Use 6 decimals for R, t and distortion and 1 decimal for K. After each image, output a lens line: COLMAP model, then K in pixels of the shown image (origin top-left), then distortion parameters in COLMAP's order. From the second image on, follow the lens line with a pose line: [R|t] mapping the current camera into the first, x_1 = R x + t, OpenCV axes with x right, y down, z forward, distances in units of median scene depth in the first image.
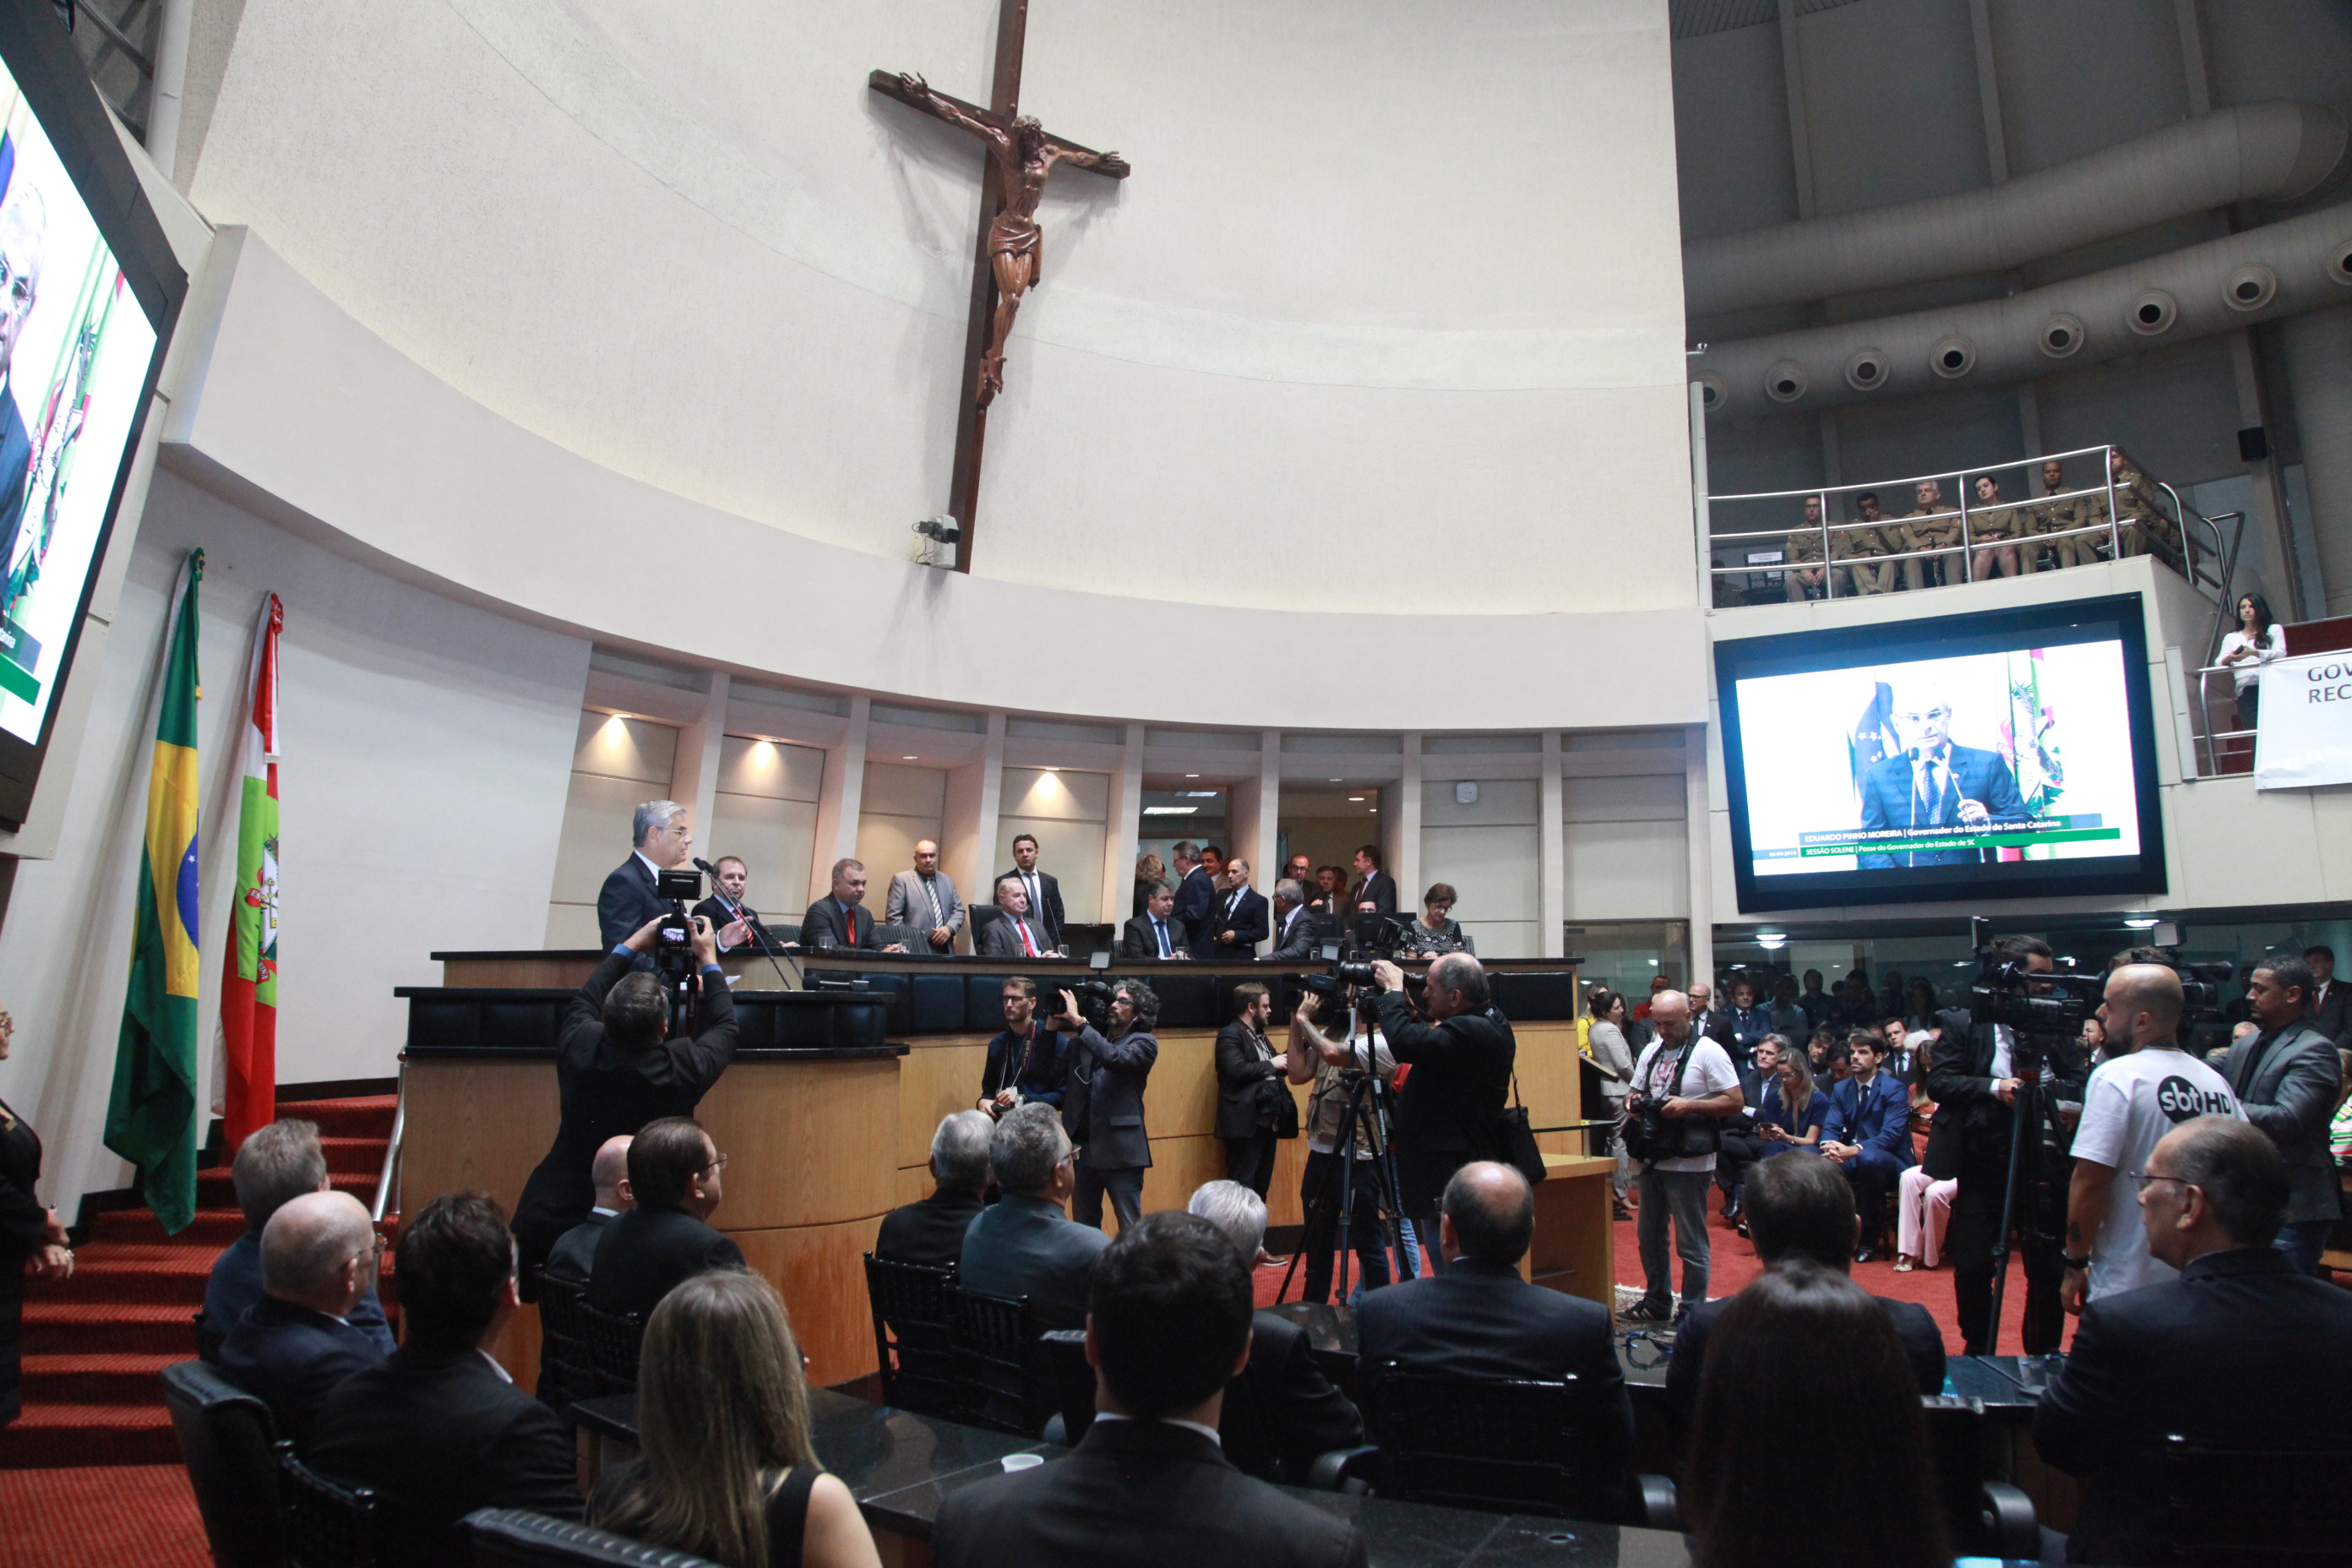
lens RADIAL K [[1673.4, 0, 1233.3], [0, 1673.4, 791.6], [0, 0, 1]] dist [-0.043697, -0.001562]
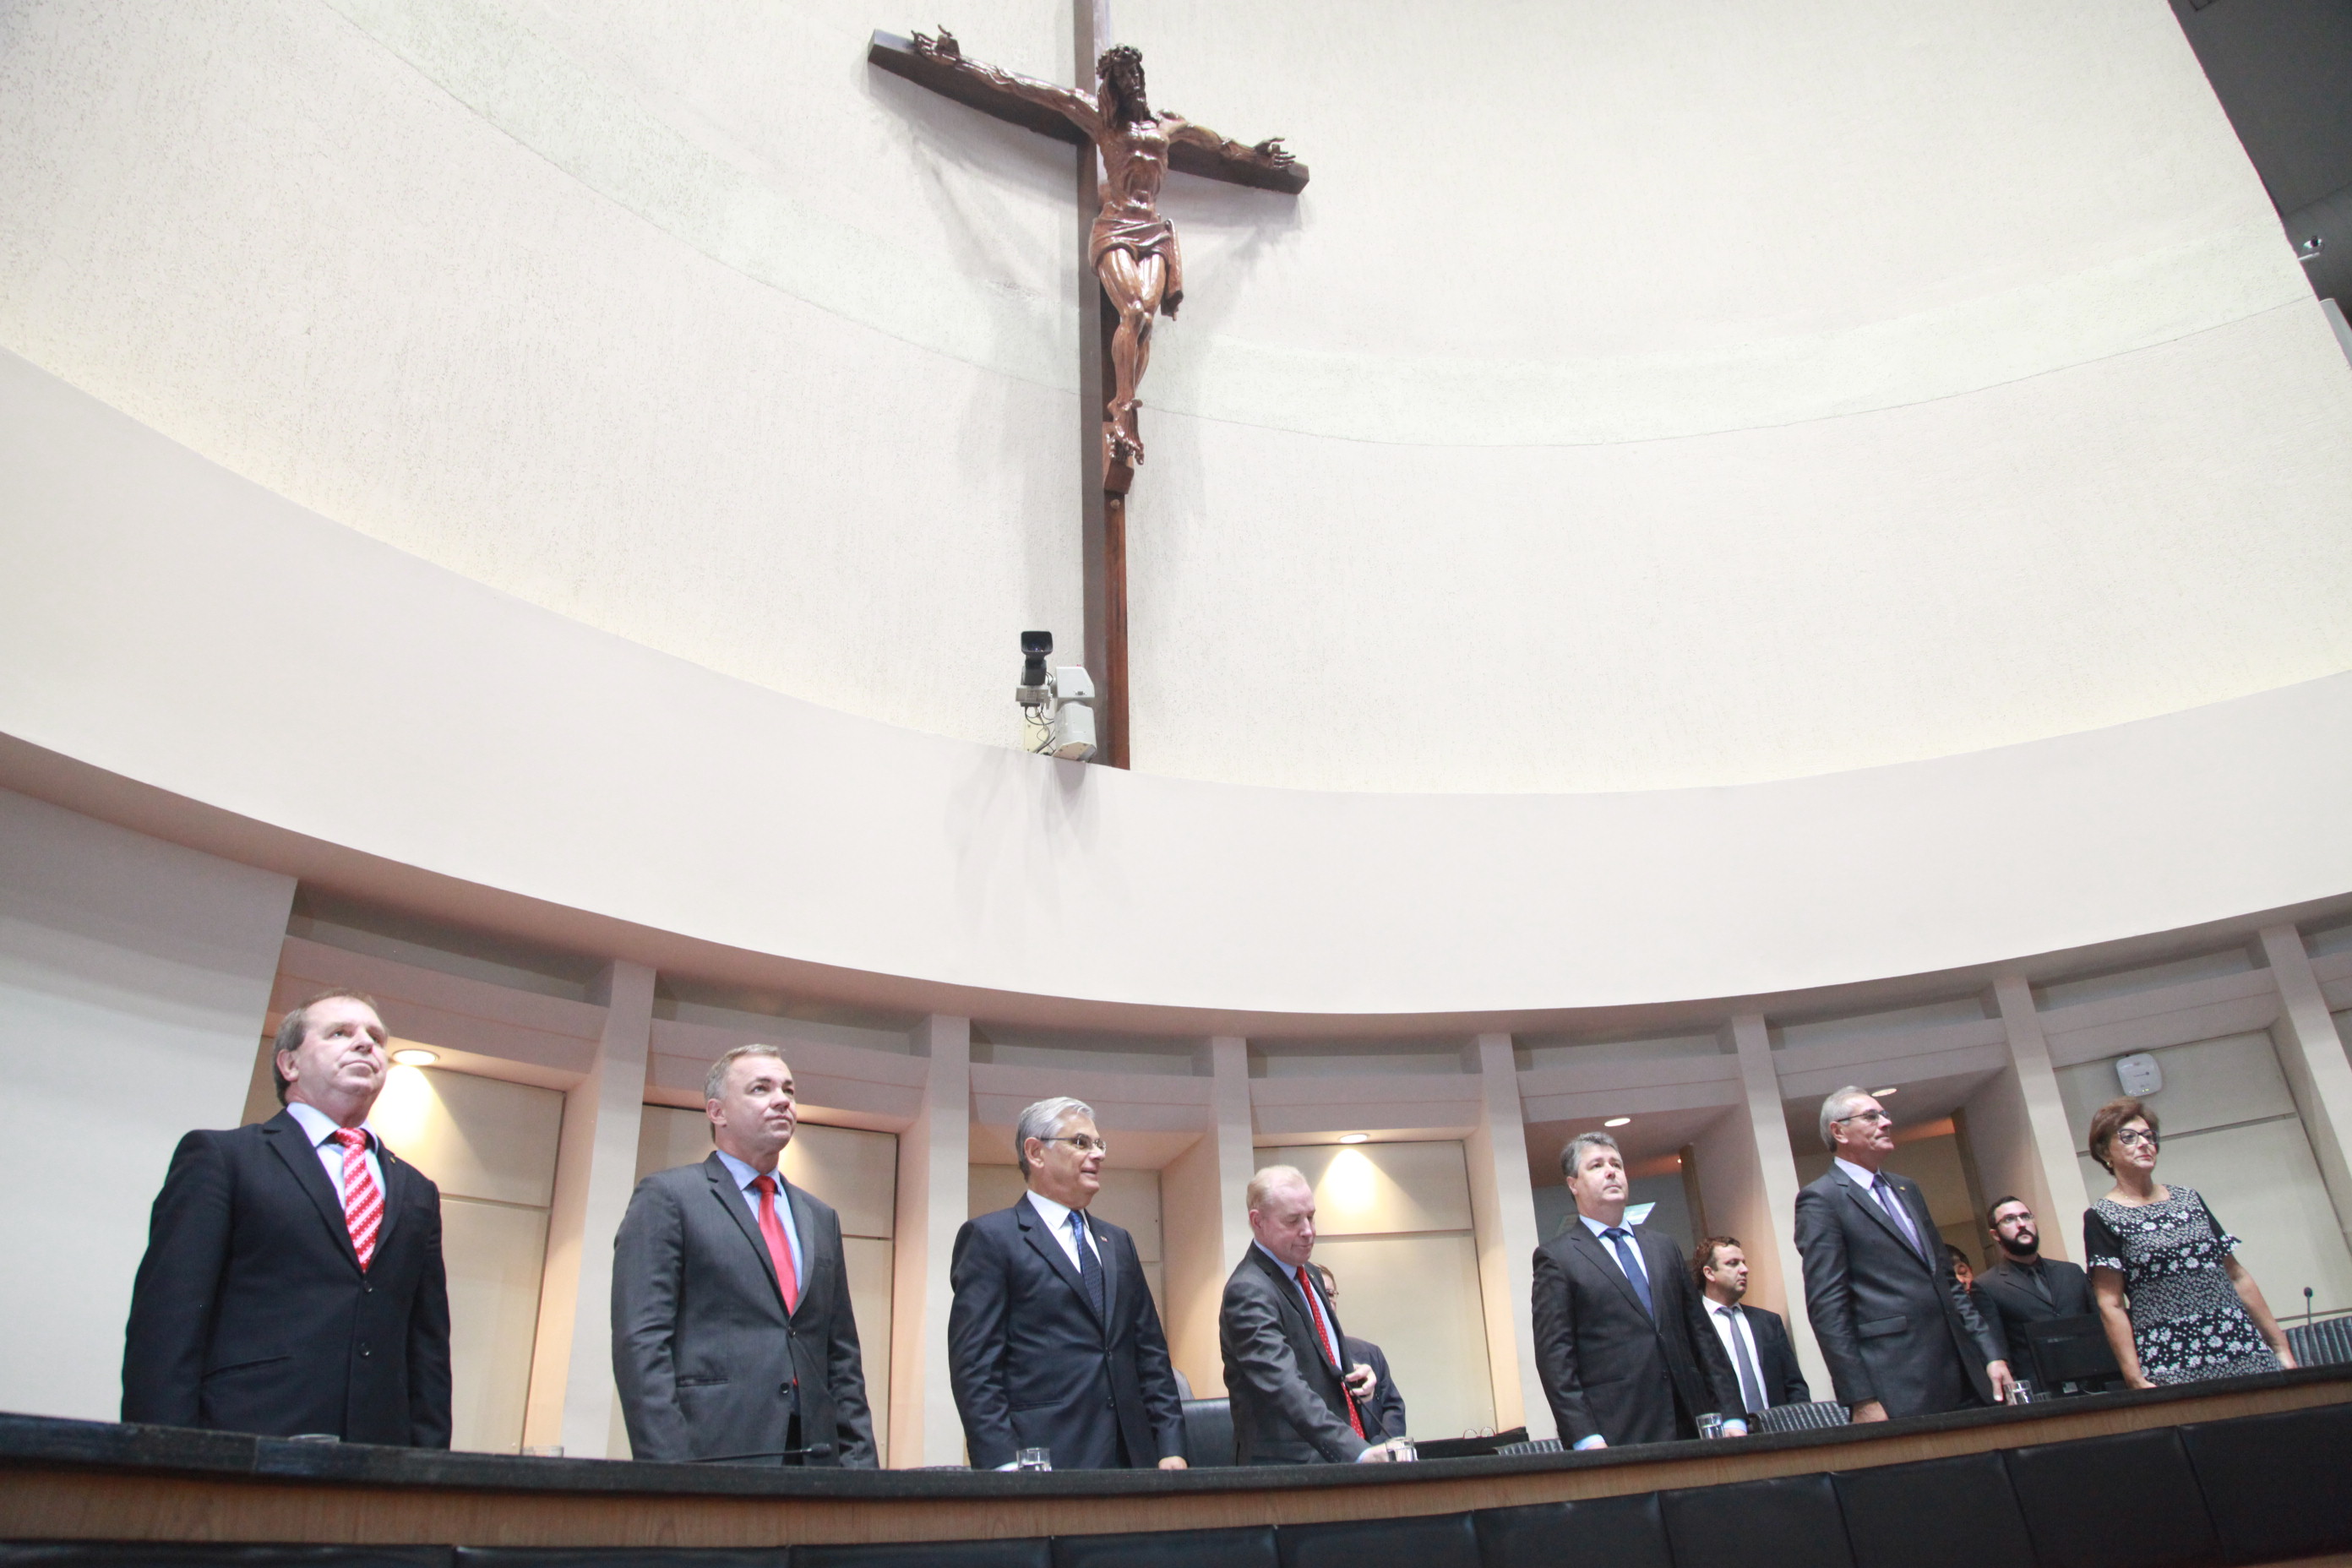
lens RADIAL K [[1571.4, 0, 1180.5], [0, 1571.4, 828.9], [0, 0, 1]] dist [-0.091426, -0.001056]
pose [[0.957972, -0.206372, -0.199247, -0.045745], [0.126714, 0.927572, -0.351502, 0.067832], [0.257356, 0.311482, 0.914739, 0.553307]]
